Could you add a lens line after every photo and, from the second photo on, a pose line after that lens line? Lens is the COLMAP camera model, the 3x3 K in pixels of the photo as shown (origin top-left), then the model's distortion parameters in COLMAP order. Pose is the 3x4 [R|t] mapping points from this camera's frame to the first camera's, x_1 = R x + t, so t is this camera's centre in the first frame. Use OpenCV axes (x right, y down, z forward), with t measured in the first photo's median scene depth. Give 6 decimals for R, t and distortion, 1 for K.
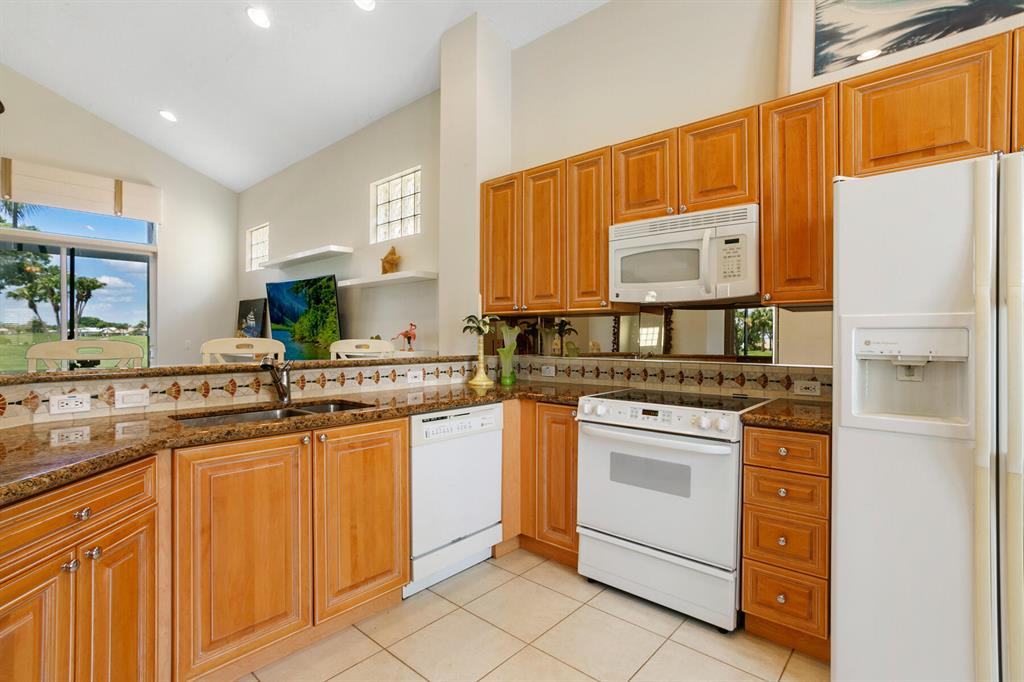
lens RADIAL K [[496.1, 0, 513.7], [0, 496.1, 334.1], [0, 0, 1]] dist [-0.053289, 0.034315]
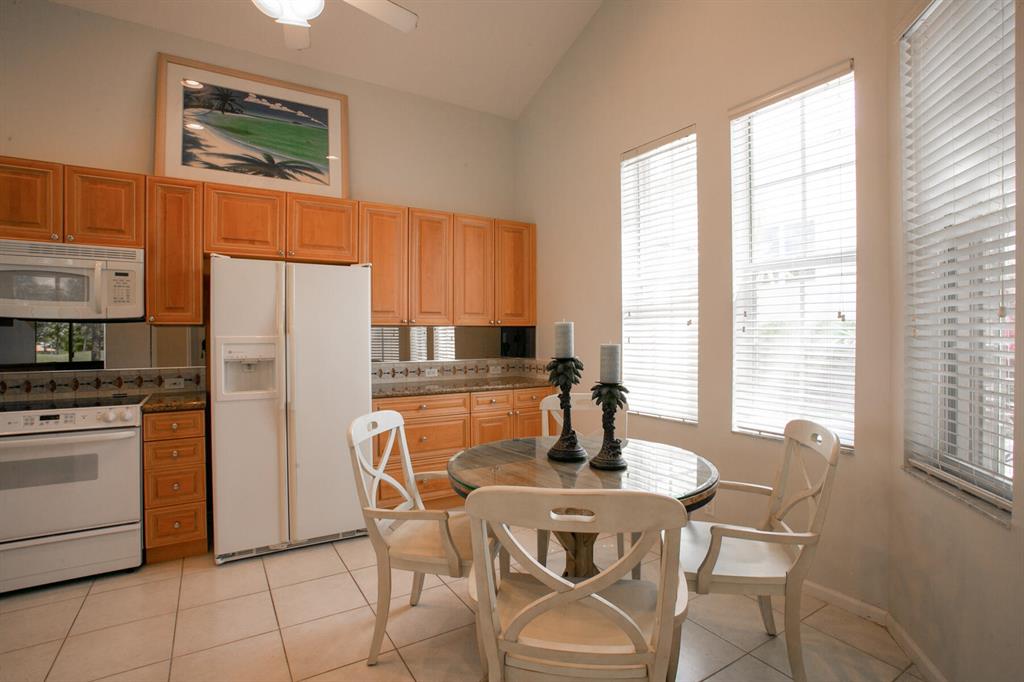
lens RADIAL K [[492.4, 0, 512.0], [0, 492.4, 341.0], [0, 0, 1]] dist [-0.078435, 0.032576]
pose [[0.284638, -0.014806, 0.958521, -0.426712], [-0.000984, 0.999876, 0.015737, -0.033640], [-0.958635, -0.005423, 0.284588, -0.310908]]
